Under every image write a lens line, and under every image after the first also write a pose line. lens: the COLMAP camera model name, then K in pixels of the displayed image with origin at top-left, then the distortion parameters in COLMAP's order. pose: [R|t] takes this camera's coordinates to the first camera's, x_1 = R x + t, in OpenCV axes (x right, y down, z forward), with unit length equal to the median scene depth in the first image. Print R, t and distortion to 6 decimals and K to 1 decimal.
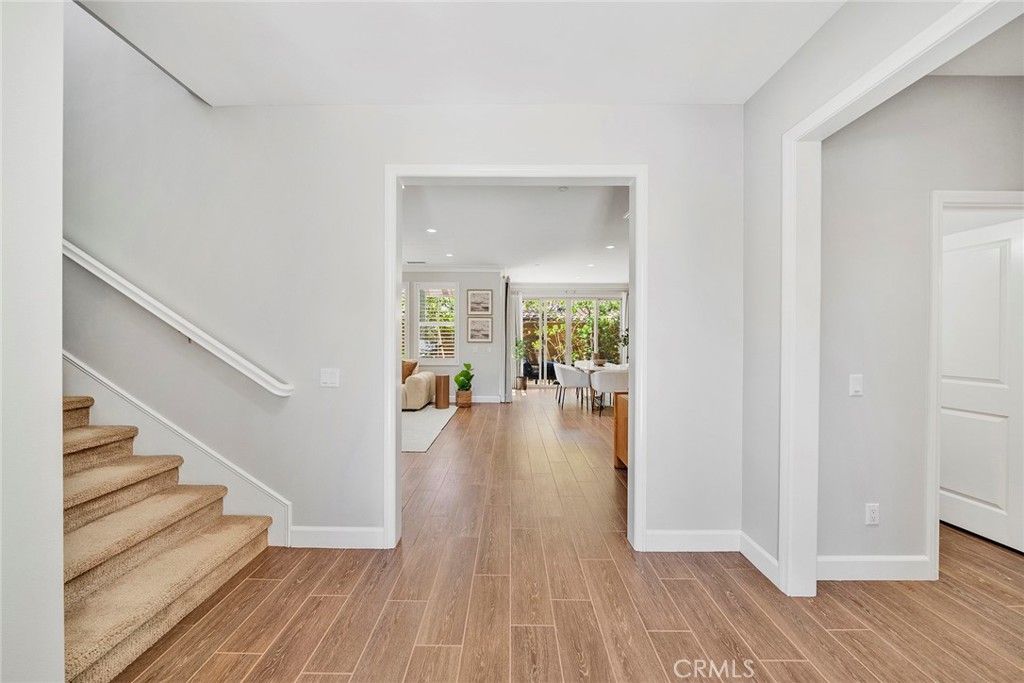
lens RADIAL K [[350.0, 0, 506.3], [0, 350.0, 325.0], [0, 0, 1]] dist [-0.004149, -0.000370]
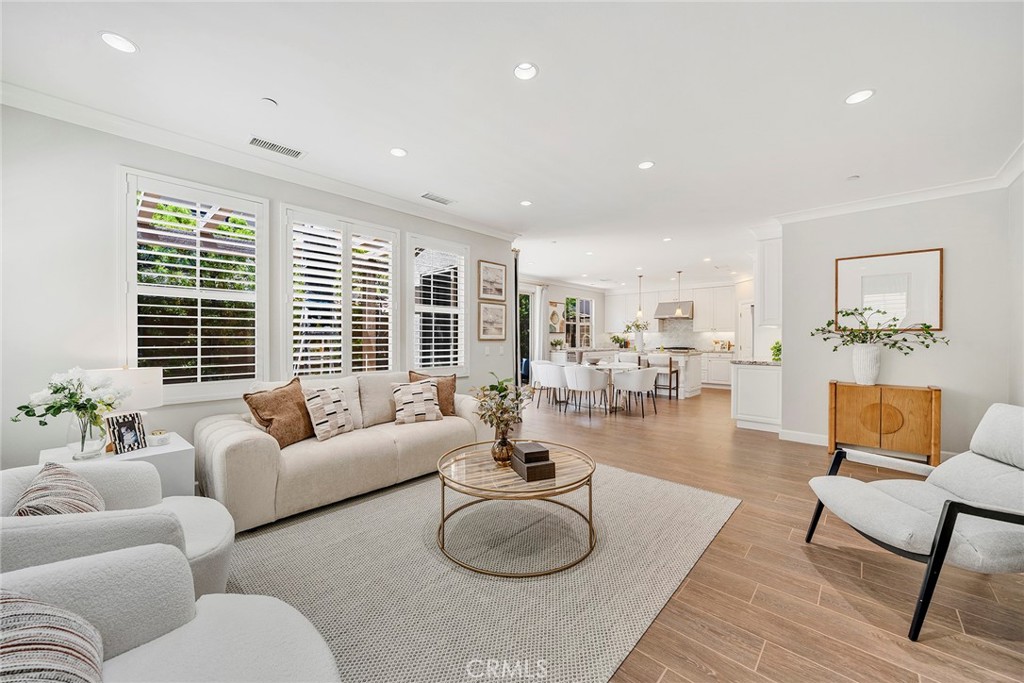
lens RADIAL K [[375.7, 0, 513.4], [0, 375.7, 341.4], [0, 0, 1]] dist [-0.001610, -0.000058]
pose [[0.671823, -0.009525, 0.740650, -0.594351], [-0.023123, 0.999160, 0.033824, 0.026620], [-0.740350, -0.039850, 0.671039, 0.475205]]
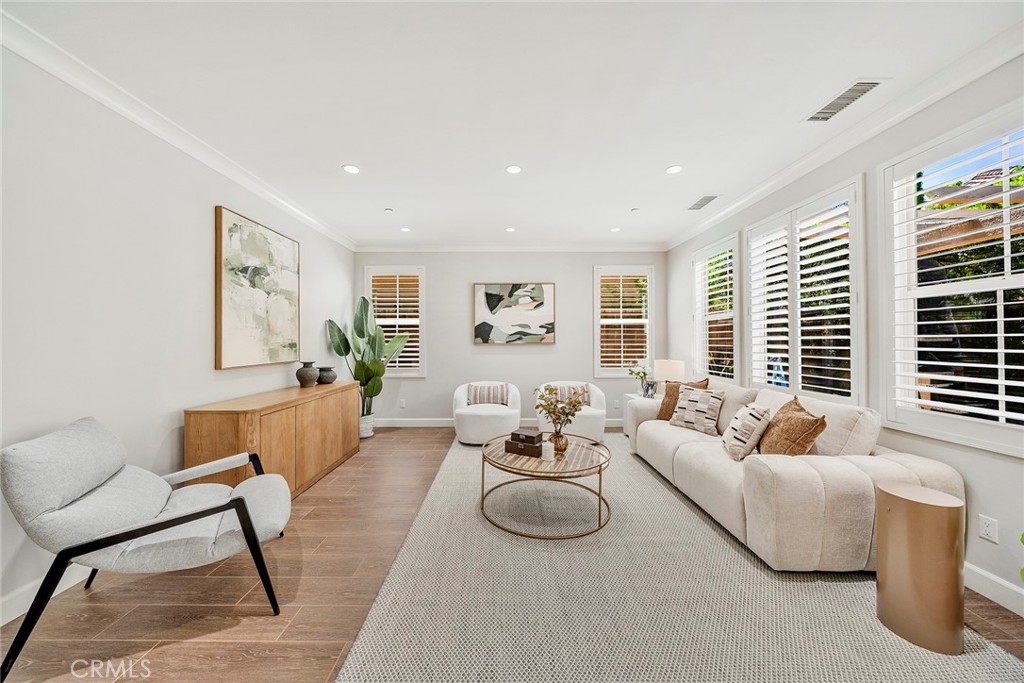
lens RADIAL K [[350.0, 0, 504.4], [0, 350.0, 337.9], [0, 0, 1]] dist [-0.004149, -0.000370]
pose [[0.010889, -0.012122, -0.999867, 0.048549], [0.033561, 0.999368, -0.011750, 0.027241], [0.999377, -0.033428, 0.011289, 0.655055]]
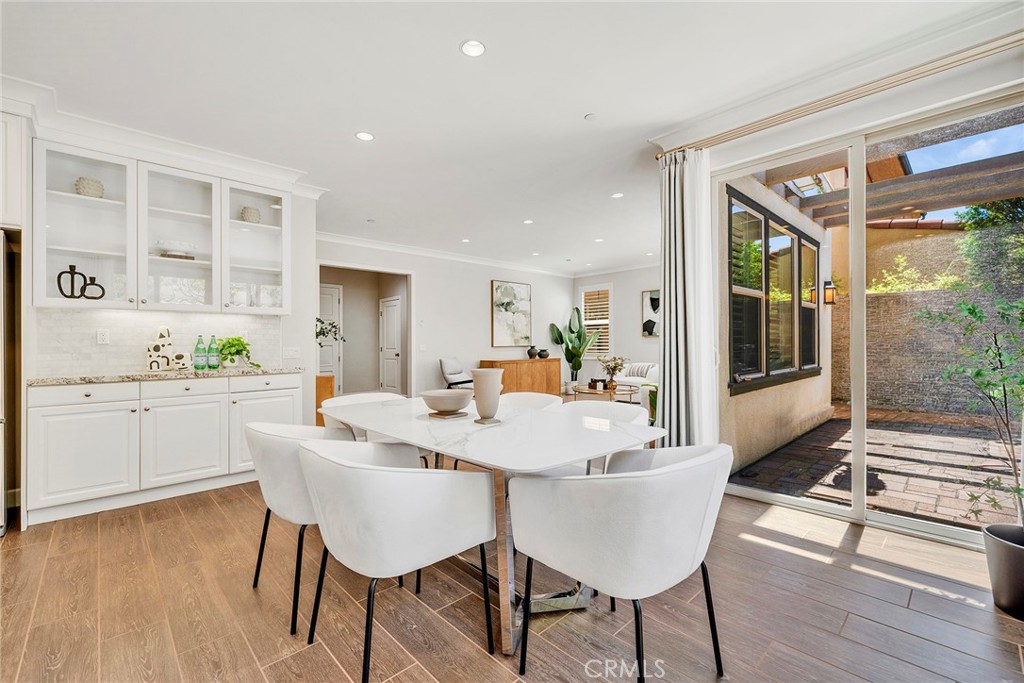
lens RADIAL K [[435.4, 0, 502.4], [0, 435.4, 350.0], [0, 0, 1]] dist [-0.008408, -0.000441]
pose [[-0.735562, 0.012670, -0.677339, 0.445619], [0.029576, 0.999472, -0.013423, 0.072638], [0.676812, -0.029906, -0.735548, 1.233832]]
